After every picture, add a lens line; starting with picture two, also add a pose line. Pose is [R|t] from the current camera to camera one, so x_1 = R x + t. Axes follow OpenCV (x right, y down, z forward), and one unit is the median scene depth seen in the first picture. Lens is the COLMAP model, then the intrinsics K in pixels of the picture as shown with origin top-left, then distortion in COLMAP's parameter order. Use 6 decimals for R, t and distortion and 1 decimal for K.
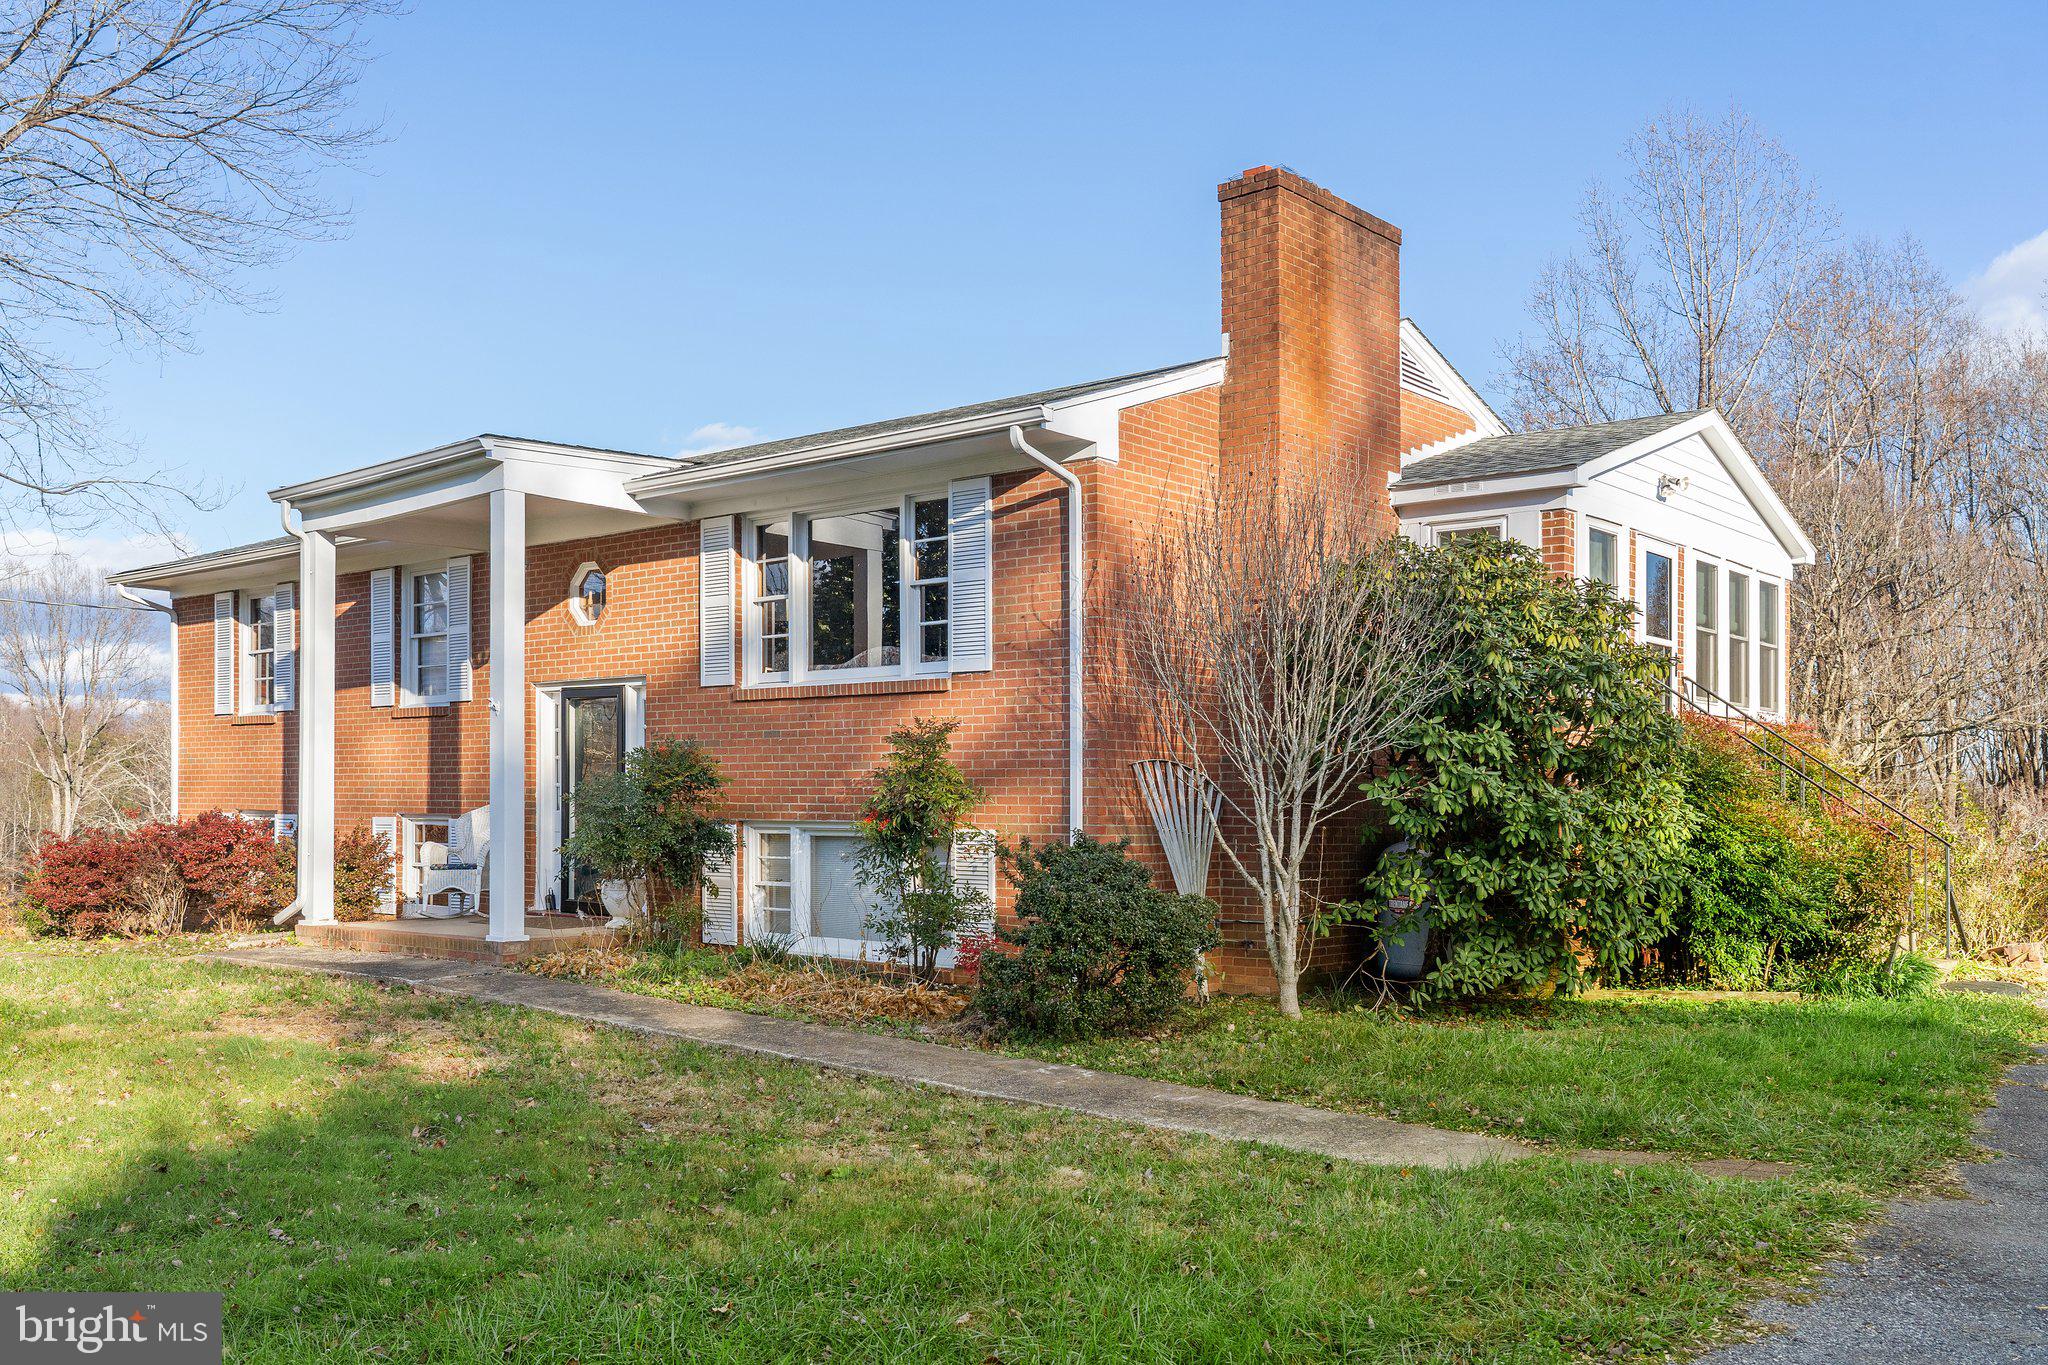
lens RADIAL K [[1738.5, 0, 1022.0], [0, 1738.5, 717.5], [0, 0, 1]] dist [0.021122, 0.004976]
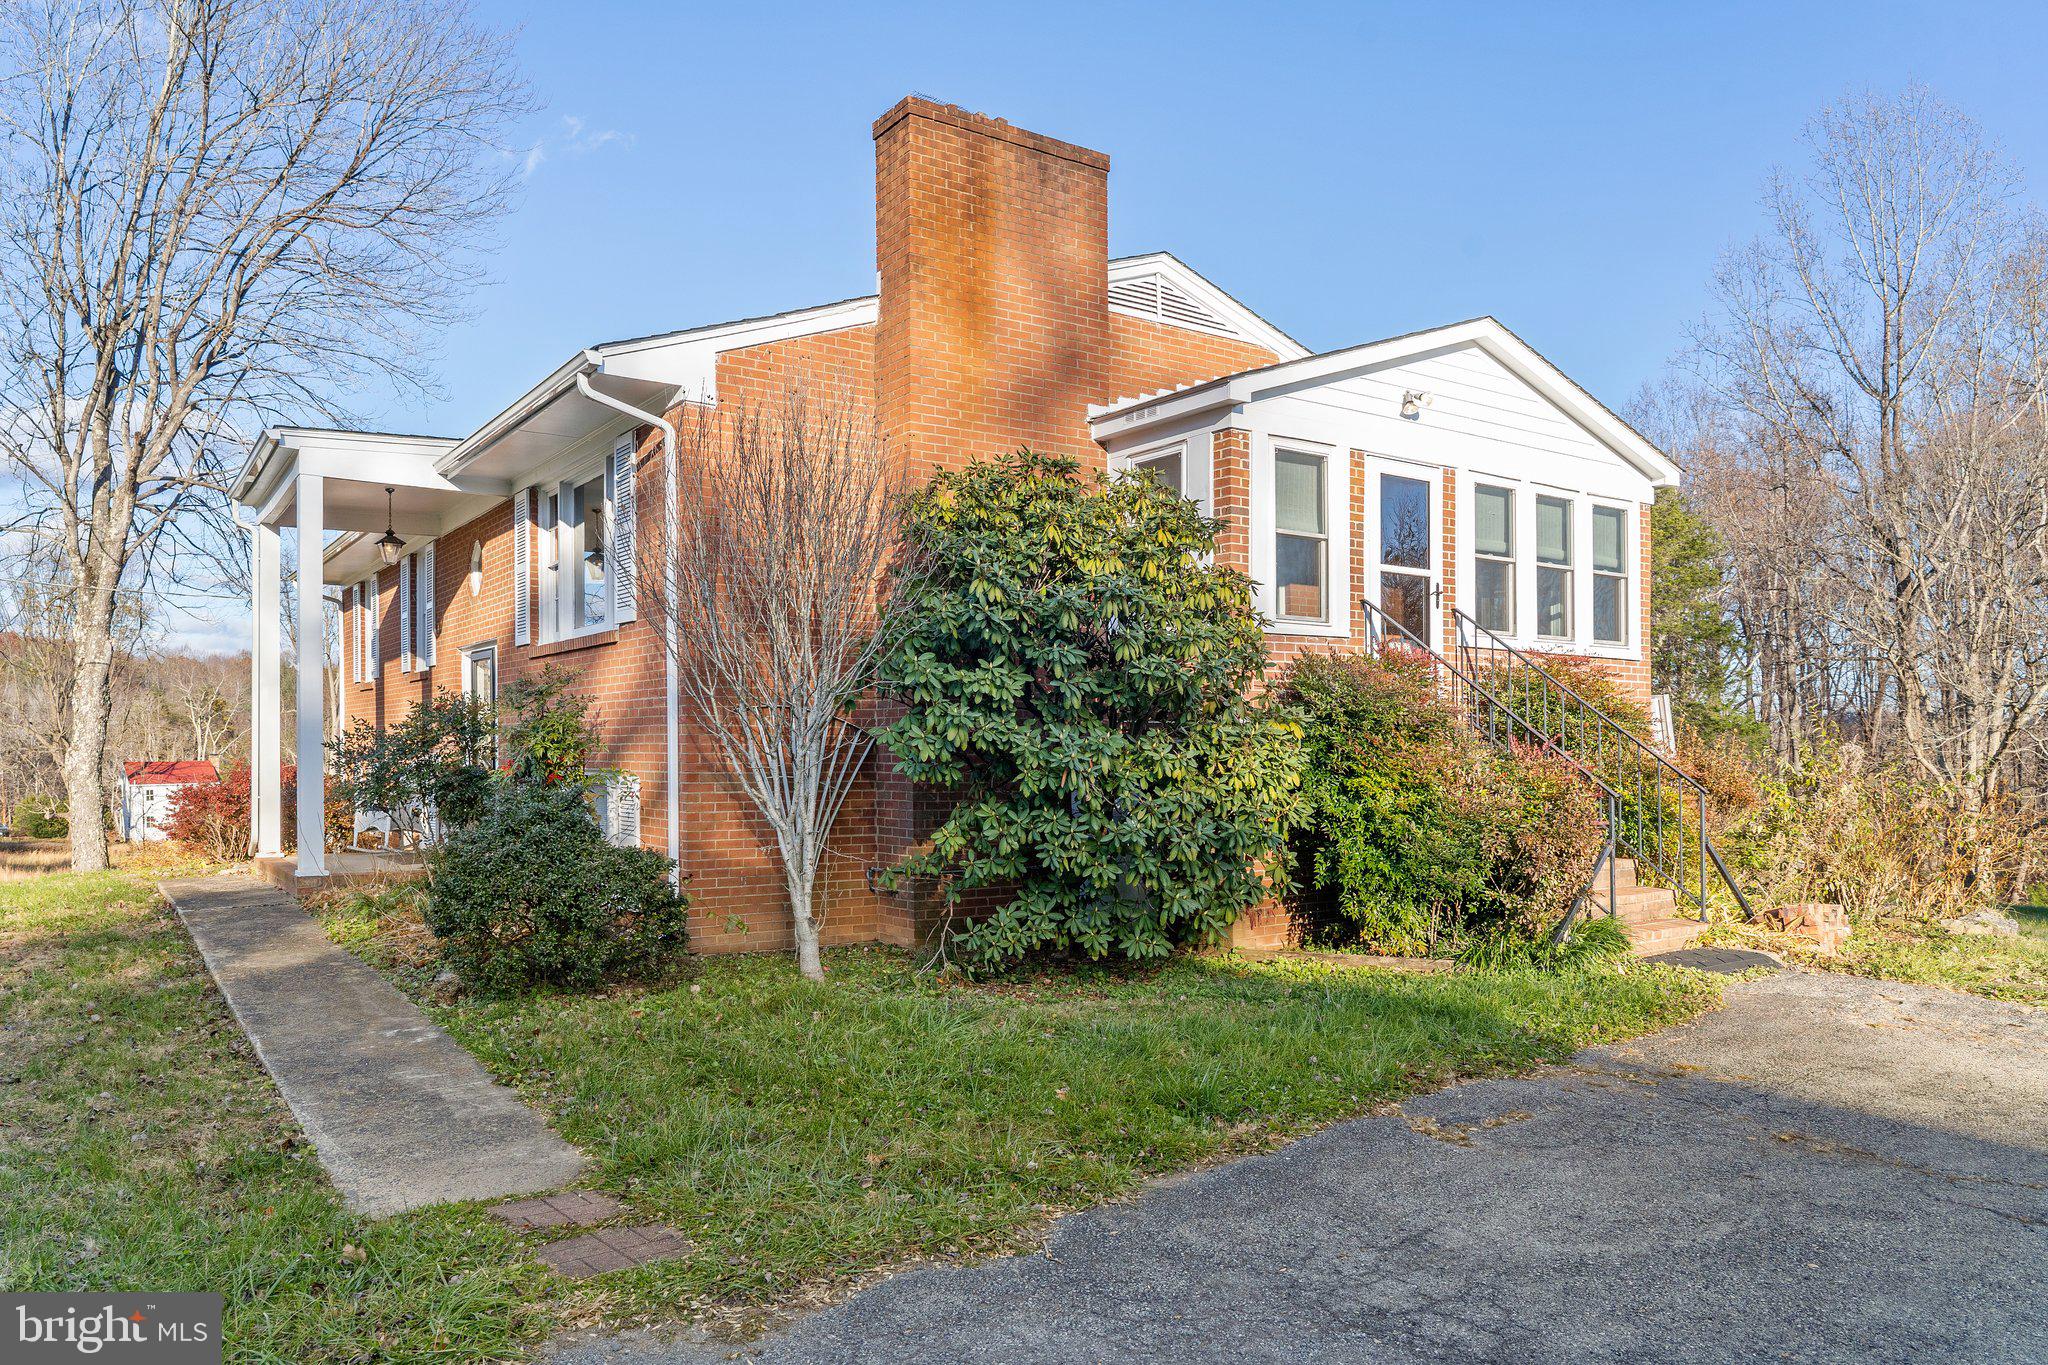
lens RADIAL K [[1380.9, 0, 1024.0], [0, 1380.9, 682.5], [0, 0, 1]] dist [-0.007065, 0.000995]
pose [[0.967650, -0.018896, -0.251589, 0.384555], [0.019580, 0.999808, 0.000219, 0.012700], [0.251537, -0.005138, 0.967834, 0.262017]]
